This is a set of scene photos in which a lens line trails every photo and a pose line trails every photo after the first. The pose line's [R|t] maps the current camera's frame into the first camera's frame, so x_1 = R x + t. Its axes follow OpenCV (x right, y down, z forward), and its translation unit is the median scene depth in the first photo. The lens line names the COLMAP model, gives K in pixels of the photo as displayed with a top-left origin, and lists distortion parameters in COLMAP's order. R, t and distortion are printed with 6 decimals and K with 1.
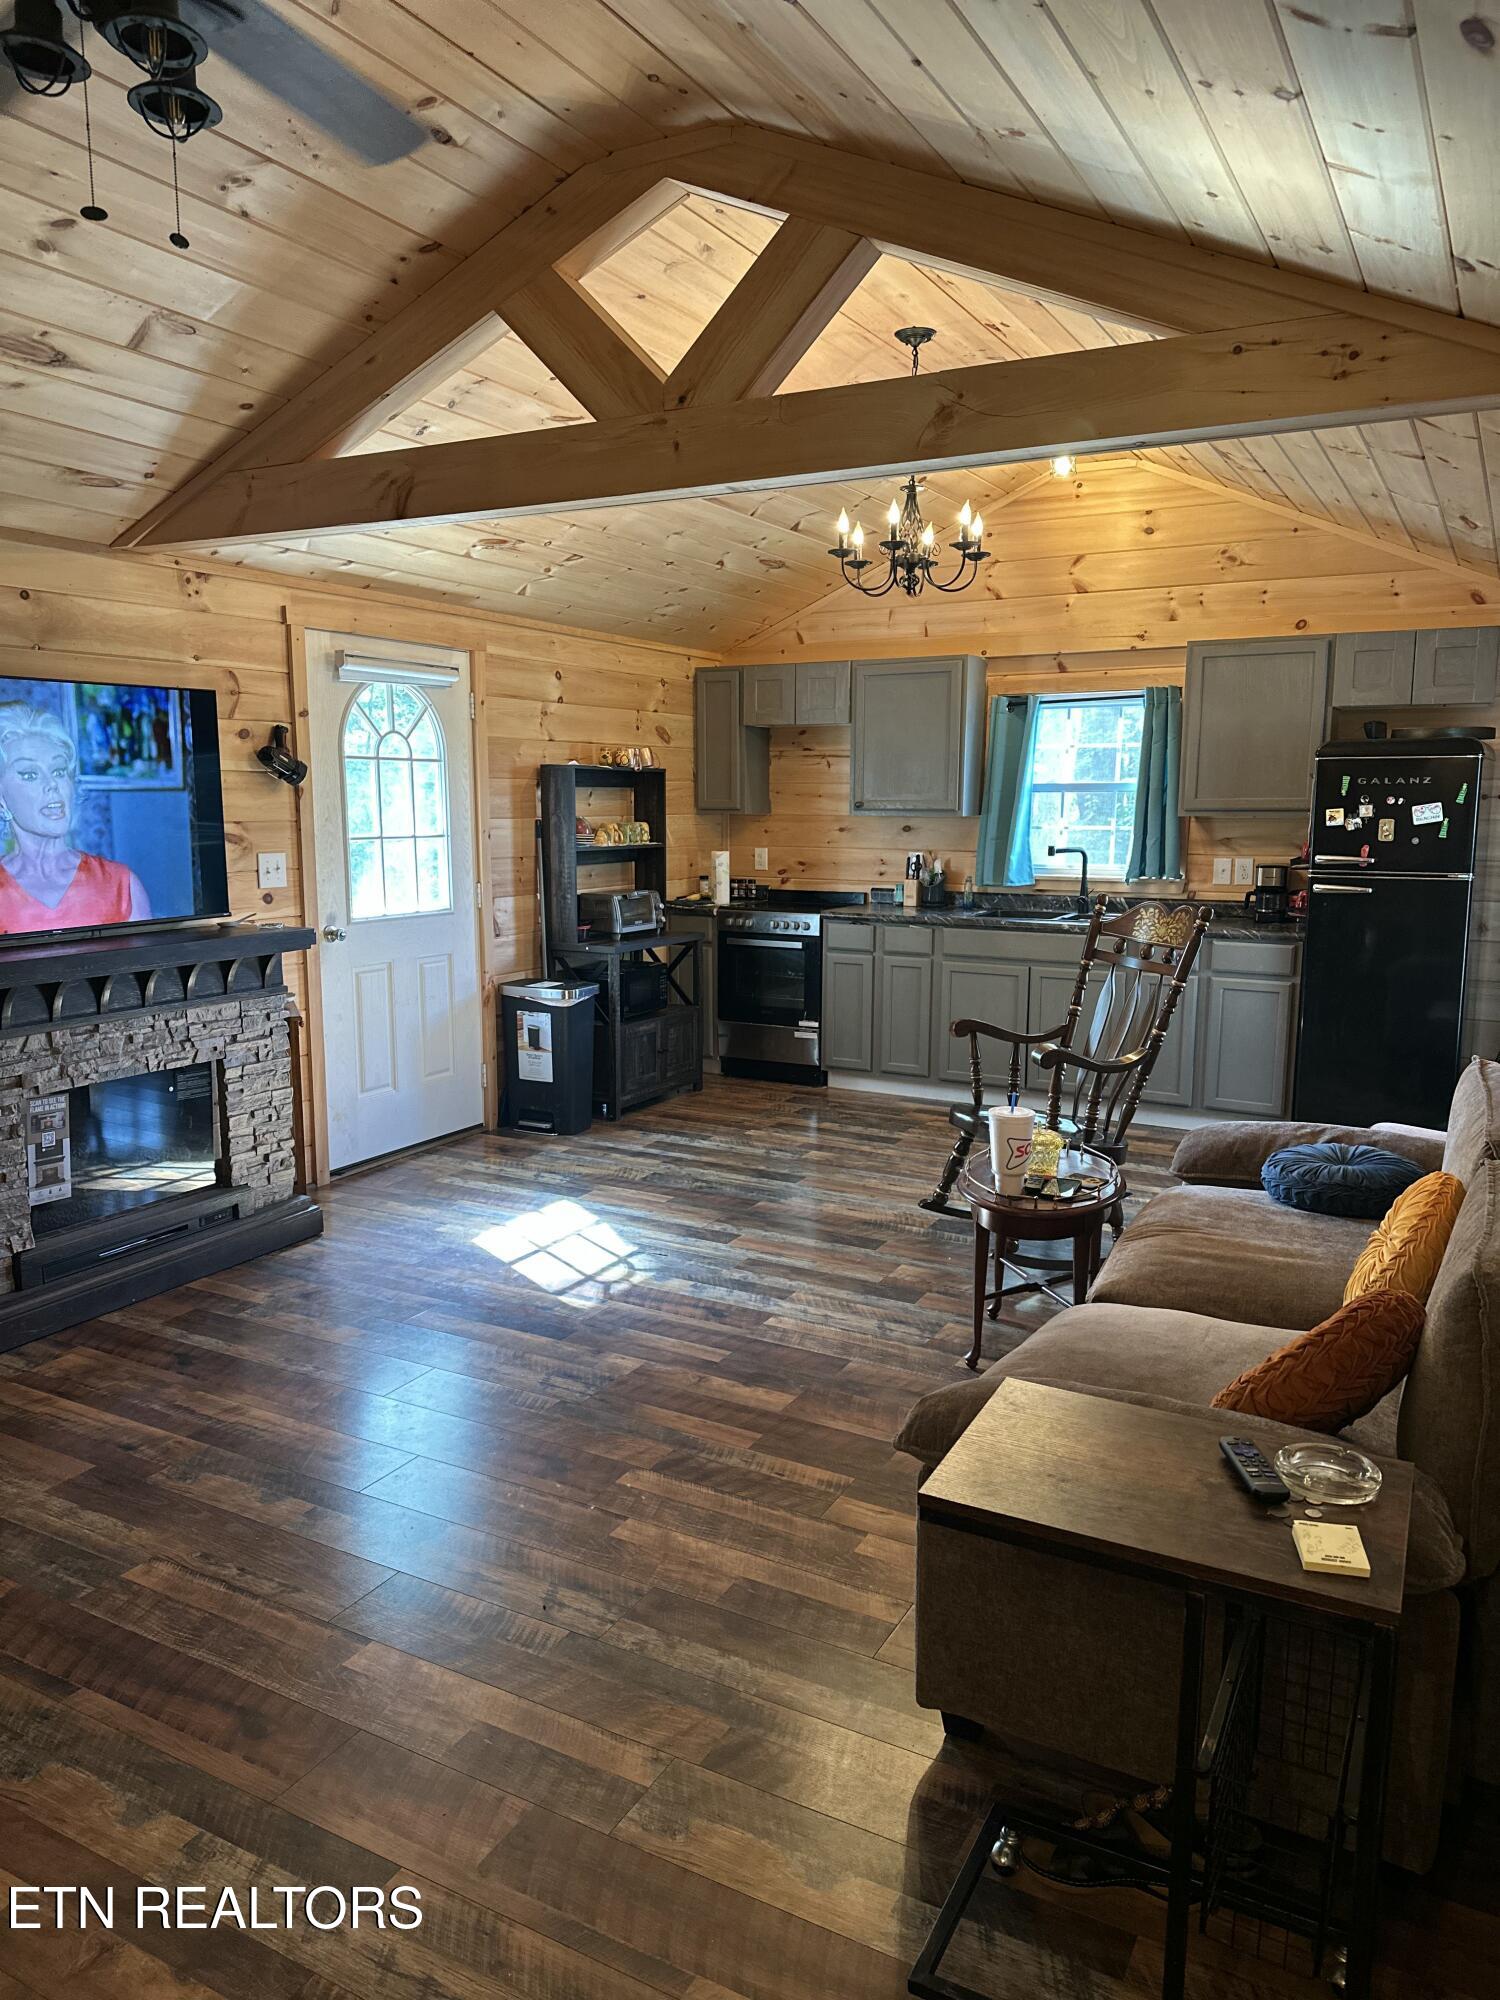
lens RADIAL K [[1387.2, 0, 749.5], [0, 1387.2, 1016.9], [0, 0, 1]] dist [0.183139, -0.355373]
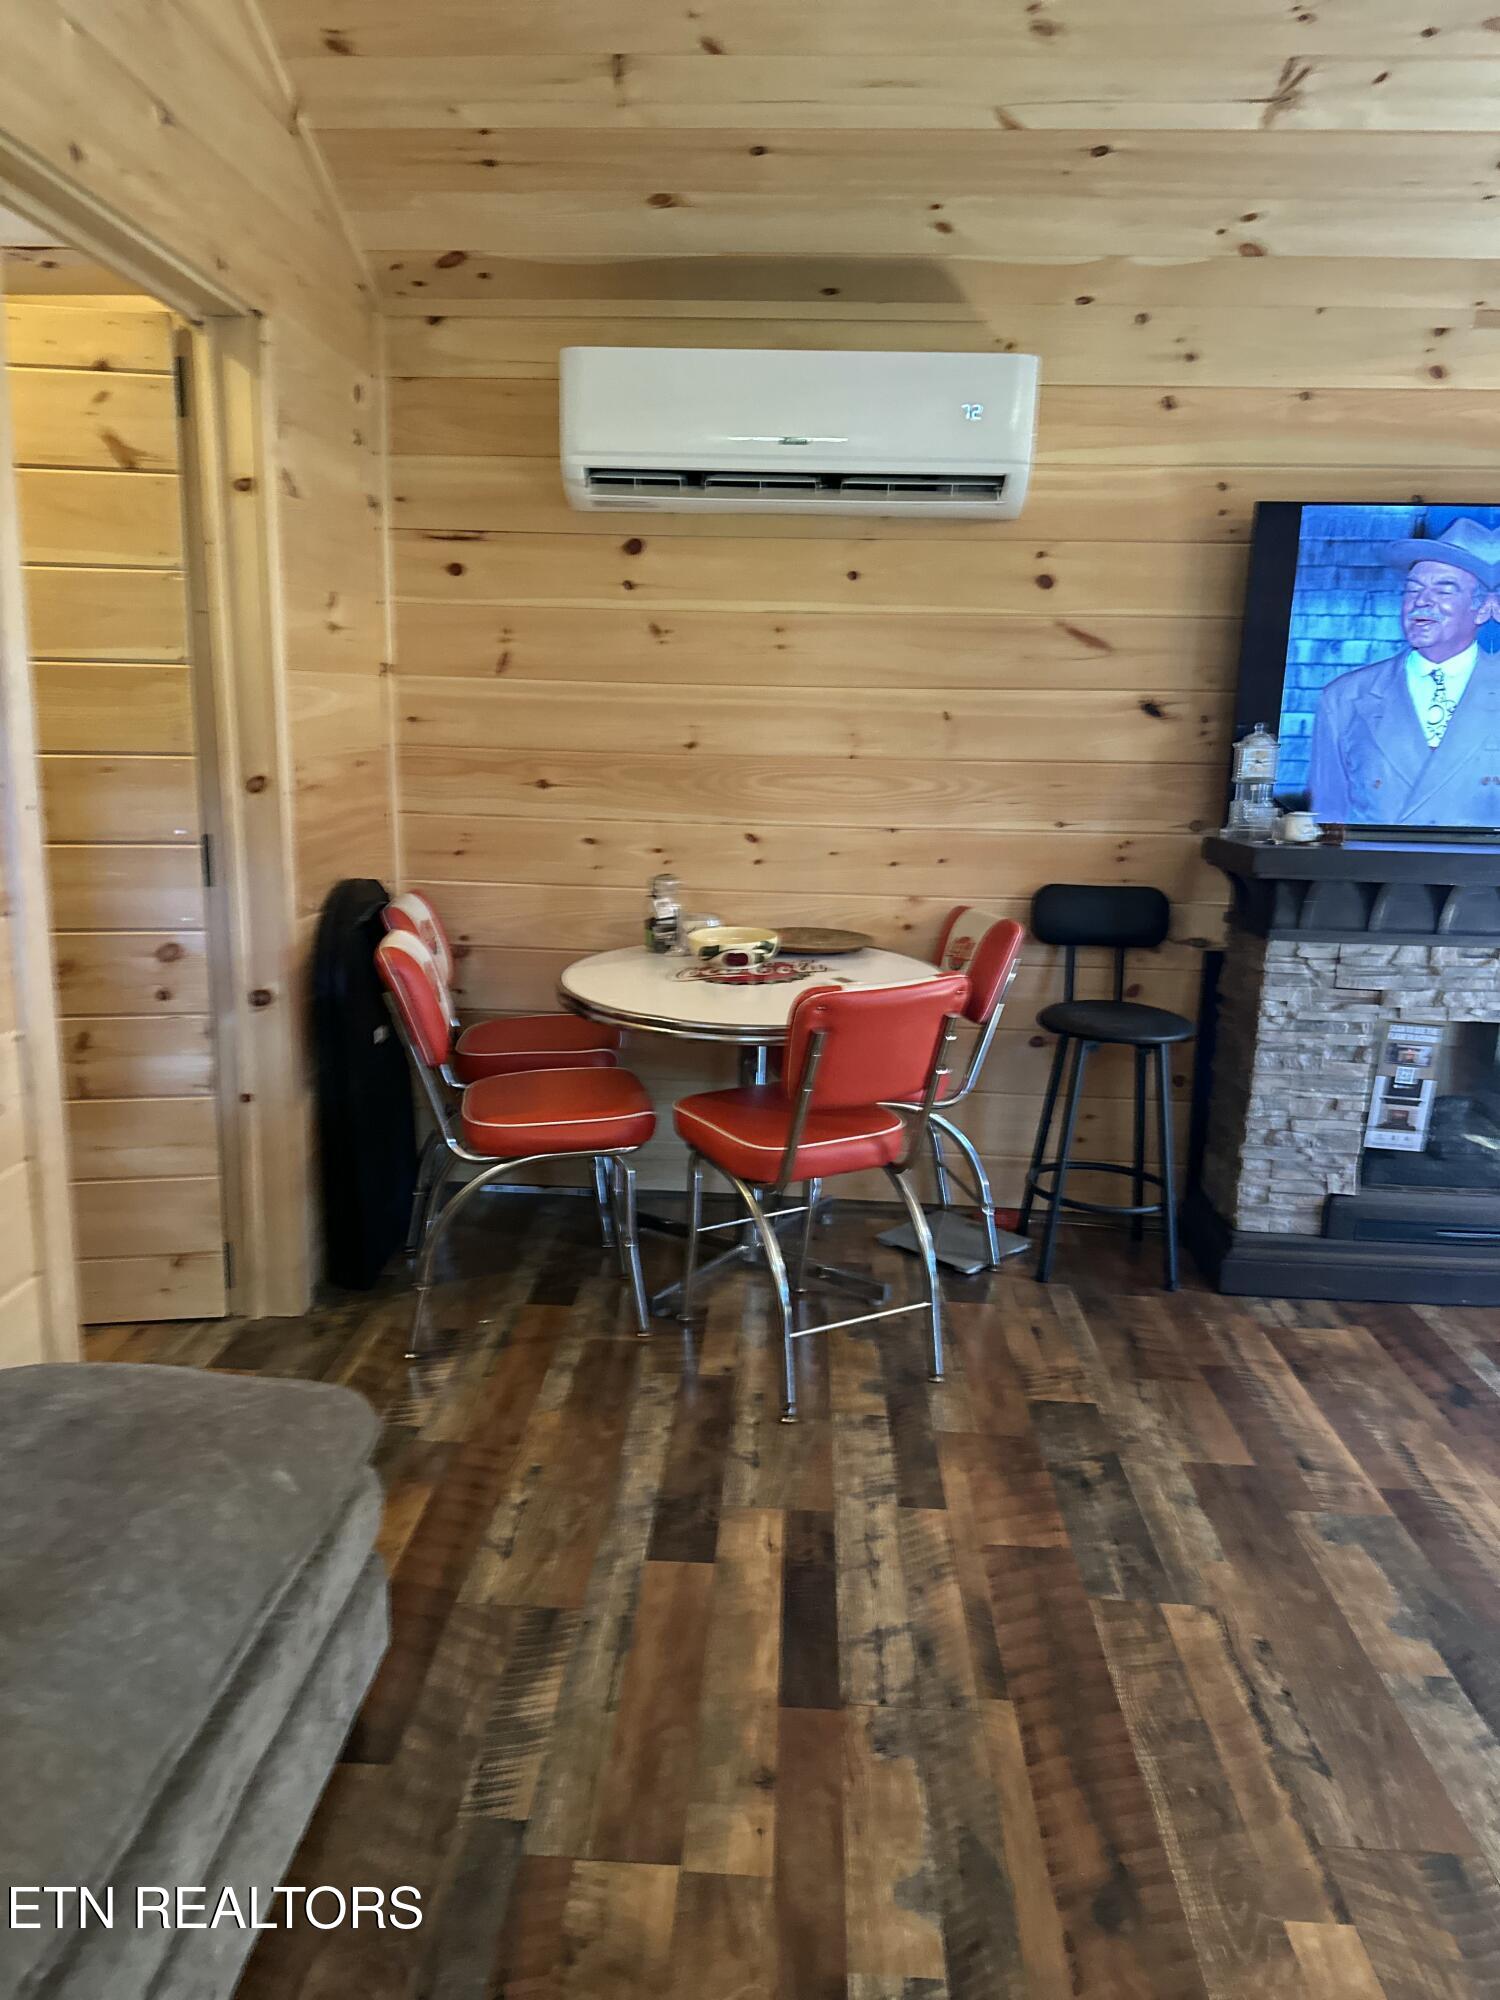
lens RADIAL K [[1401.3, 0, 733.0], [0, 1401.3, 1017.0], [0, 0, 1]] dist [0.075761, -0.095521]
pose [[0.422367, 0.200539, -0.883963, 0.043923], [-0.169048, 0.975536, 0.140541, 0.002507], [0.890522, 0.090072, 0.445935, 0.202888]]
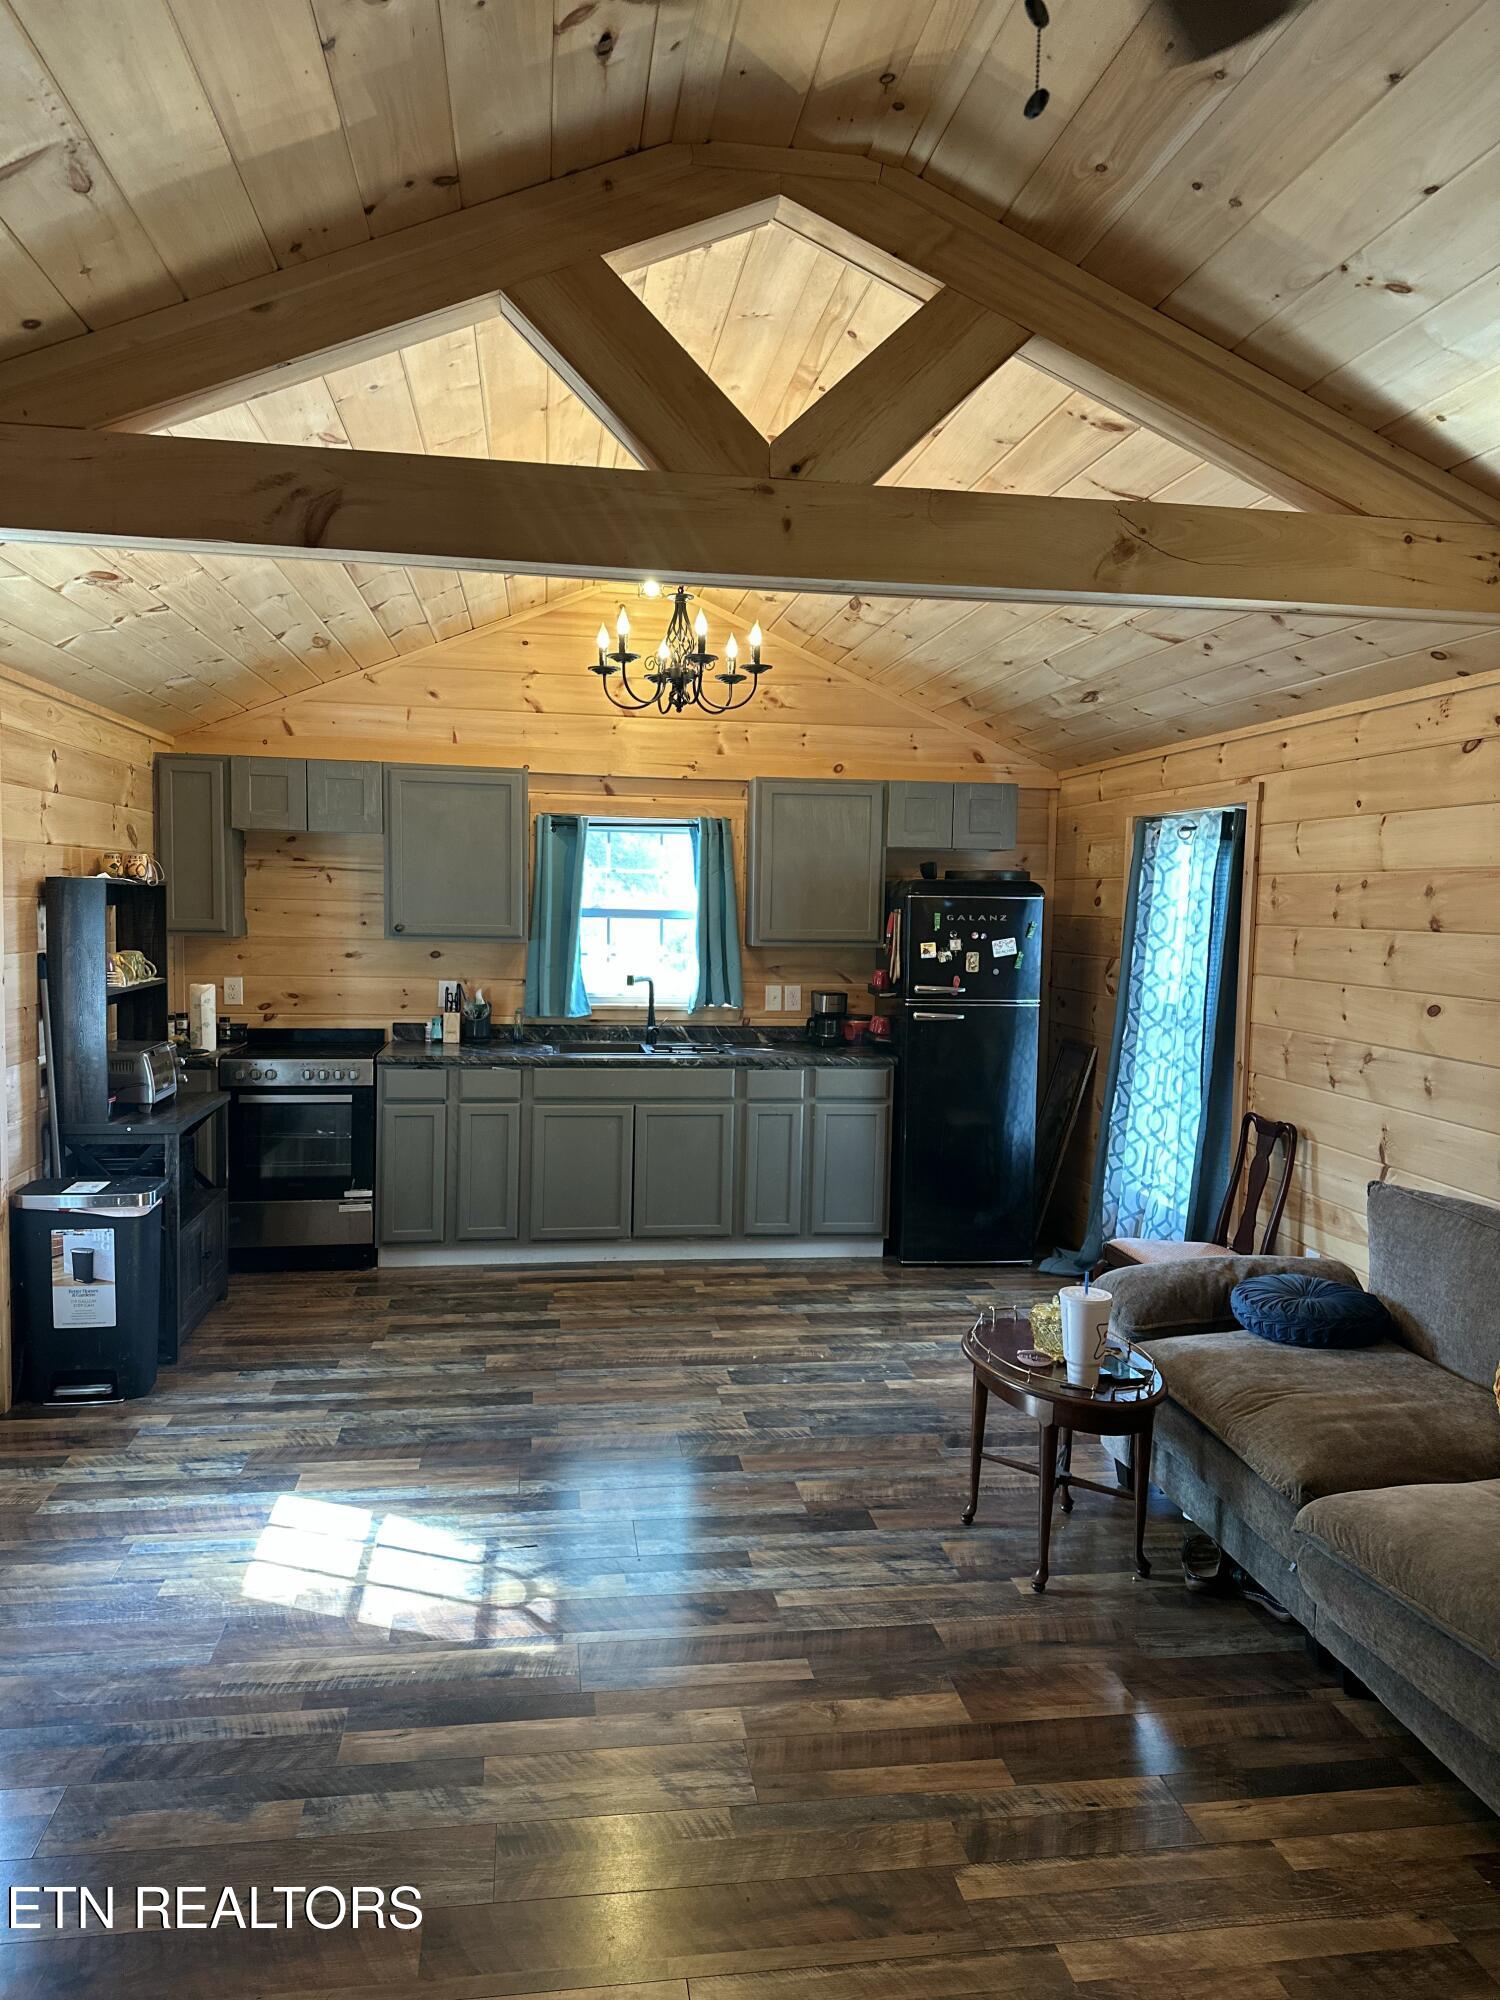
lens RADIAL K [[1386.3, 0, 748.5], [0, 1386.3, 1004.0], [0, 0, 1]] dist [0.199137, -0.404322]
pose [[0.796524, -0.031991, 0.603760, -0.343548], [0.078782, 0.995577, -0.051183, -0.057733], [-0.599453, 0.088334, 0.795521, 0.246862]]
